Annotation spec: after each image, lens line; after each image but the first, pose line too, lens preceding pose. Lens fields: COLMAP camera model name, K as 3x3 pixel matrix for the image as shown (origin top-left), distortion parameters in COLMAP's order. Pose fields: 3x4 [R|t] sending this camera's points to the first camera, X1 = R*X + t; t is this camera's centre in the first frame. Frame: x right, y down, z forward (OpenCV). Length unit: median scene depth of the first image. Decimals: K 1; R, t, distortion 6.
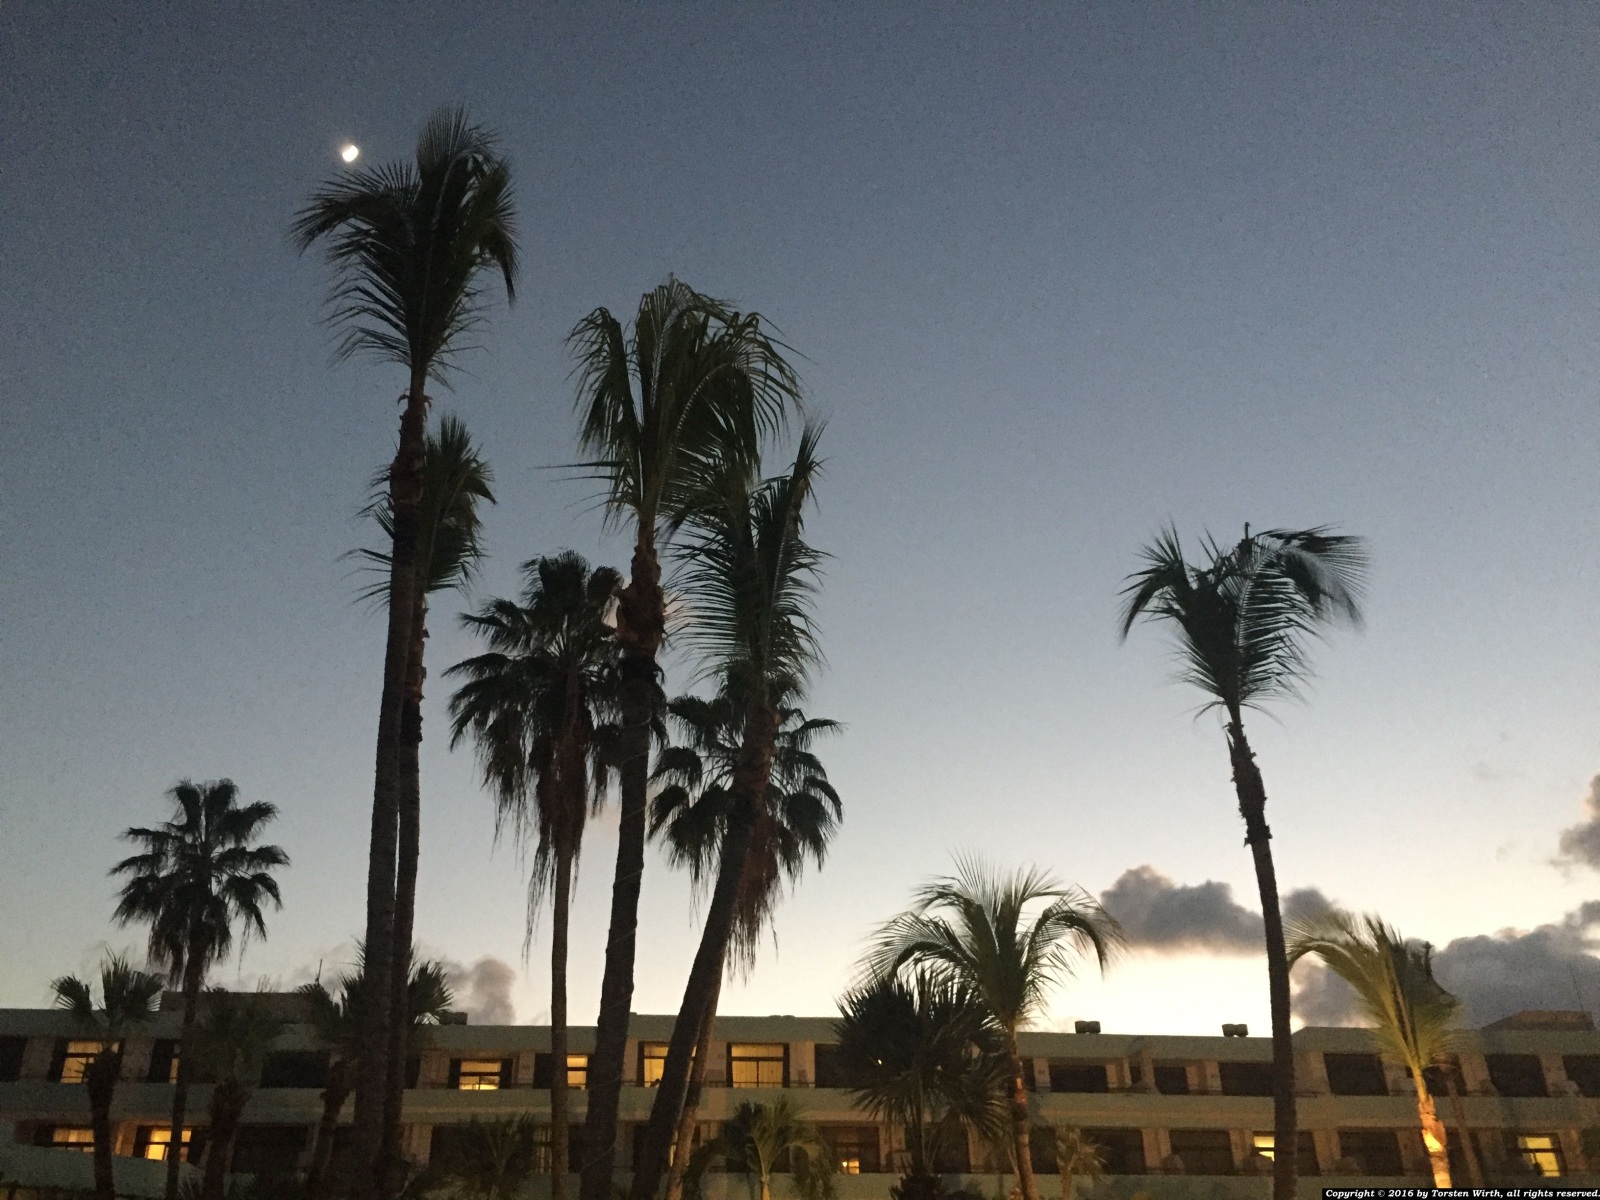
lens RADIAL K [[1357.0, 0, 799.1], [0, 1357.0, 592.3], [0, 0, 1]] dist [0.082834, -0.135158]
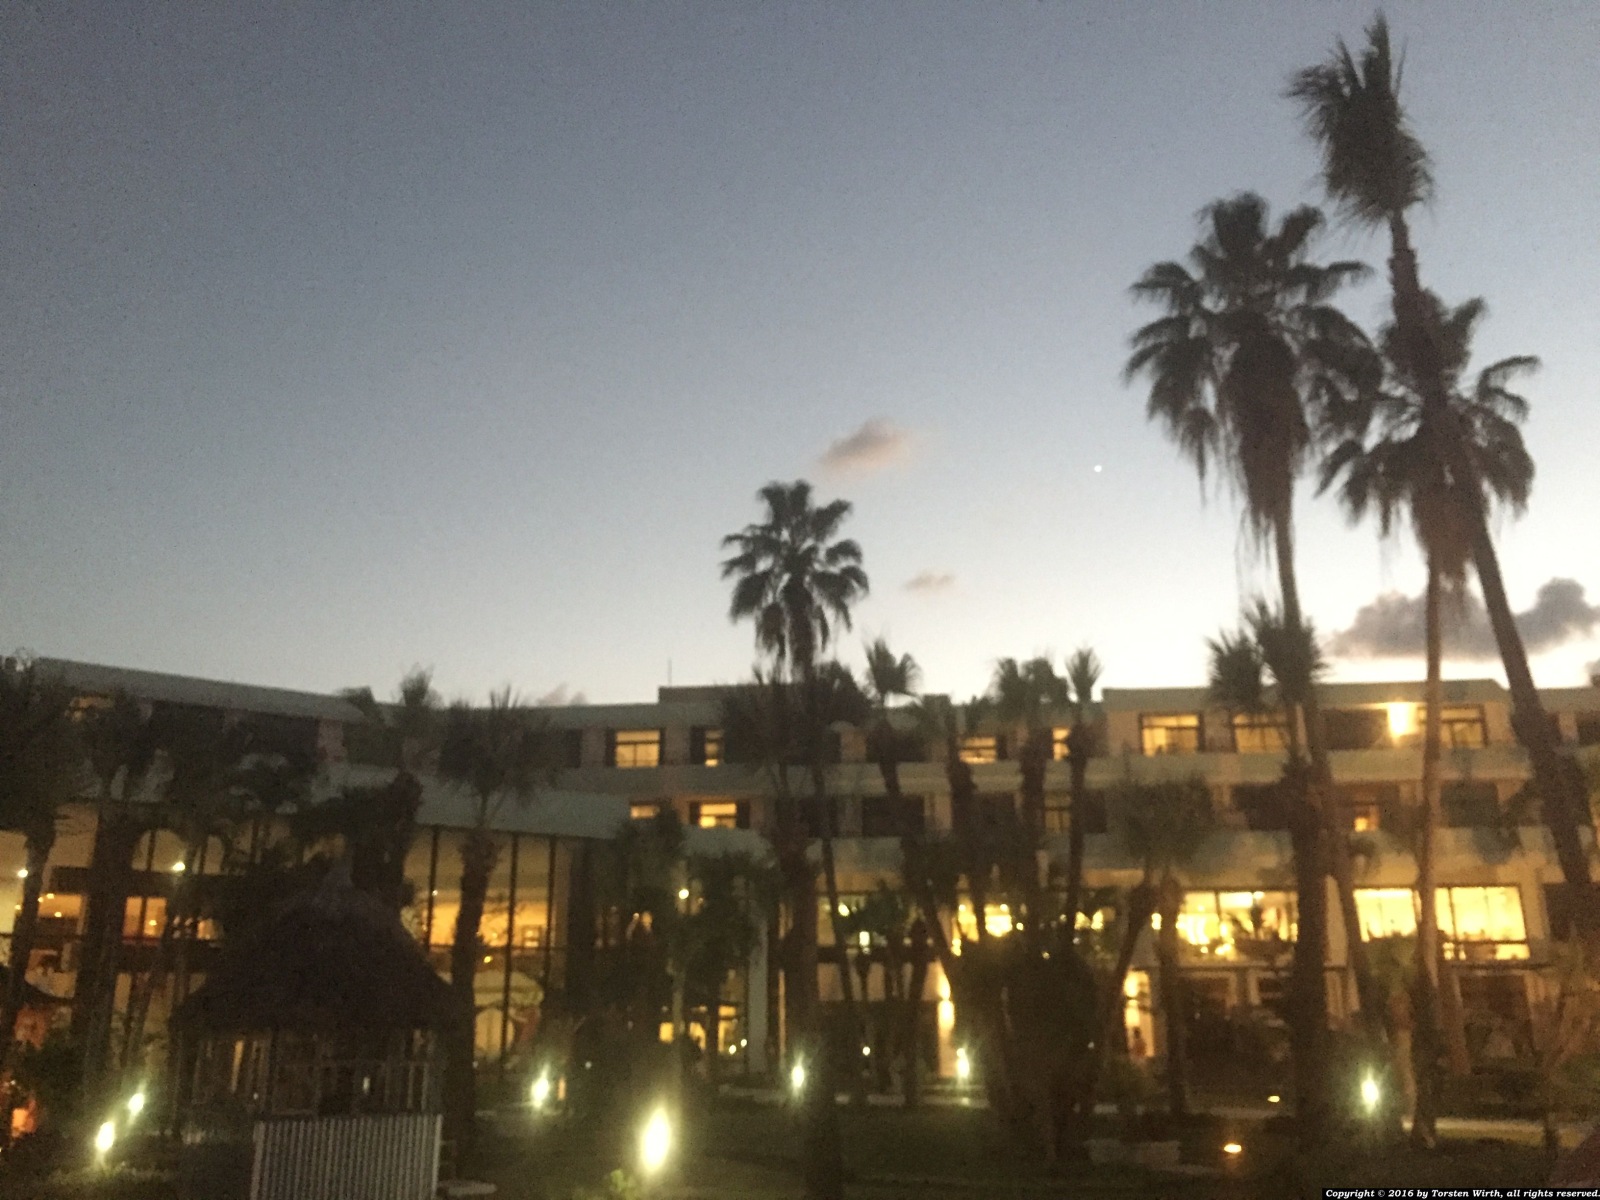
lens RADIAL K [[1357.0, 0, 799.1], [0, 1357.0, 592.3], [0, 0, 1]] dist [0.082834, -0.135158]
pose [[0.979551, -0.058777, -0.192419, -0.233591], [0.100082, 0.972005, 0.212577, 0.003872], [0.174538, -0.227488, 0.958011, 0.018250]]
